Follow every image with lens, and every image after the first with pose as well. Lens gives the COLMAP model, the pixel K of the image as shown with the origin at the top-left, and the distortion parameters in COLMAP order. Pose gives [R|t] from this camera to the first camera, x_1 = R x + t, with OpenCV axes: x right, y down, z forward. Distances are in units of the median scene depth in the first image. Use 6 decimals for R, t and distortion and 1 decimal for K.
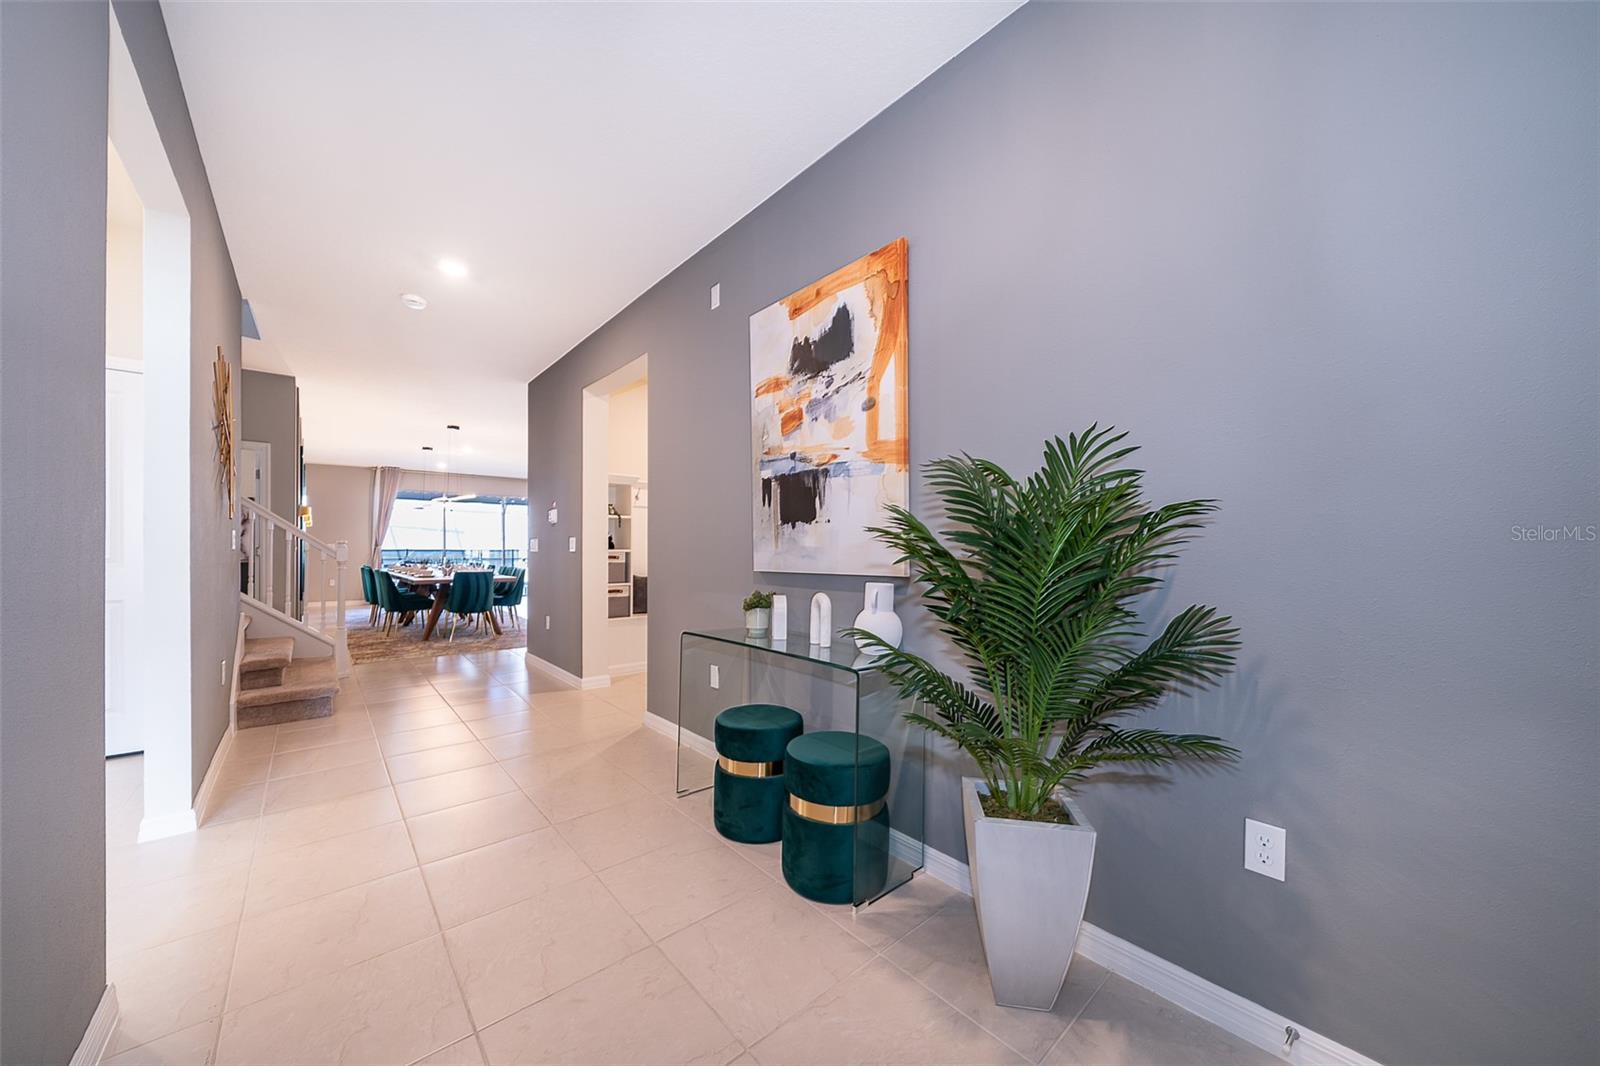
lens RADIAL K [[551.0, 0, 833.7], [0, 551.0, 532.9], [0, 0, 1]] dist [0.001113, -0.000012]
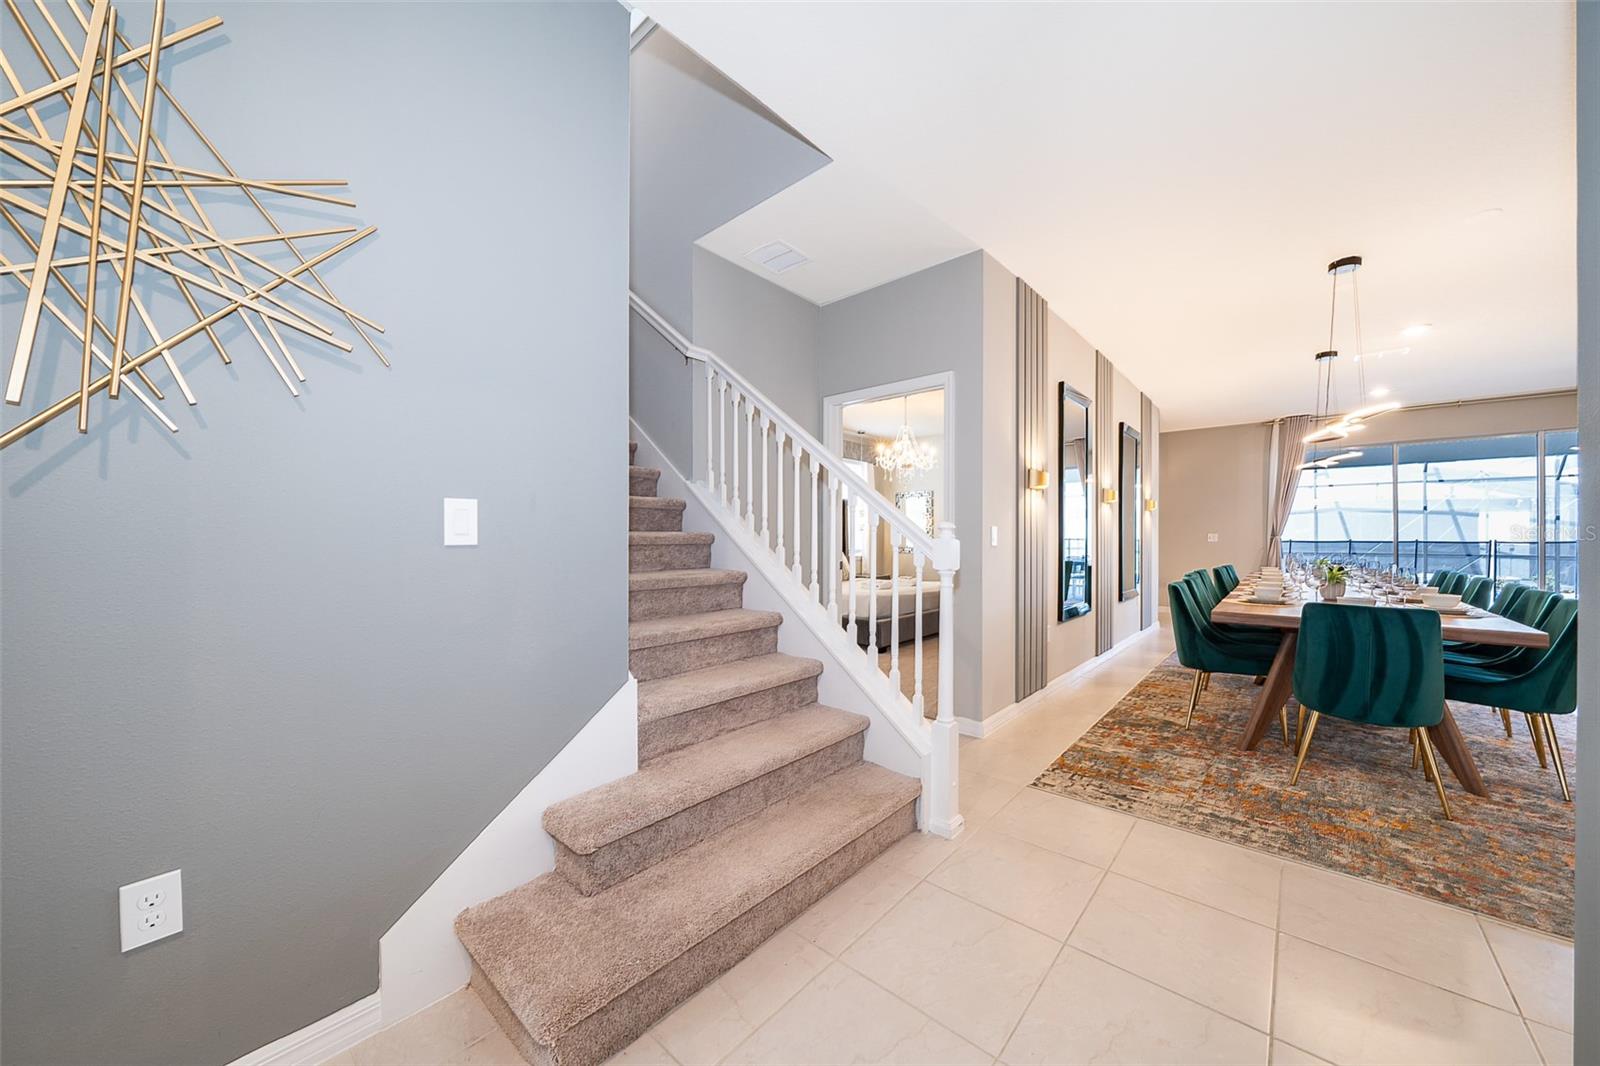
lens RADIAL K [[546.3, 0, 808.1], [0, 546.3, 538.2], [0, 0, 1]] dist [-0.000110, -0.000043]
pose [[0.076851, -0.002882, -0.997038, -0.308152], [0.029728, 0.999558, -0.000598, 0.016247], [0.996599, -0.029594, 0.076902, 0.572361]]
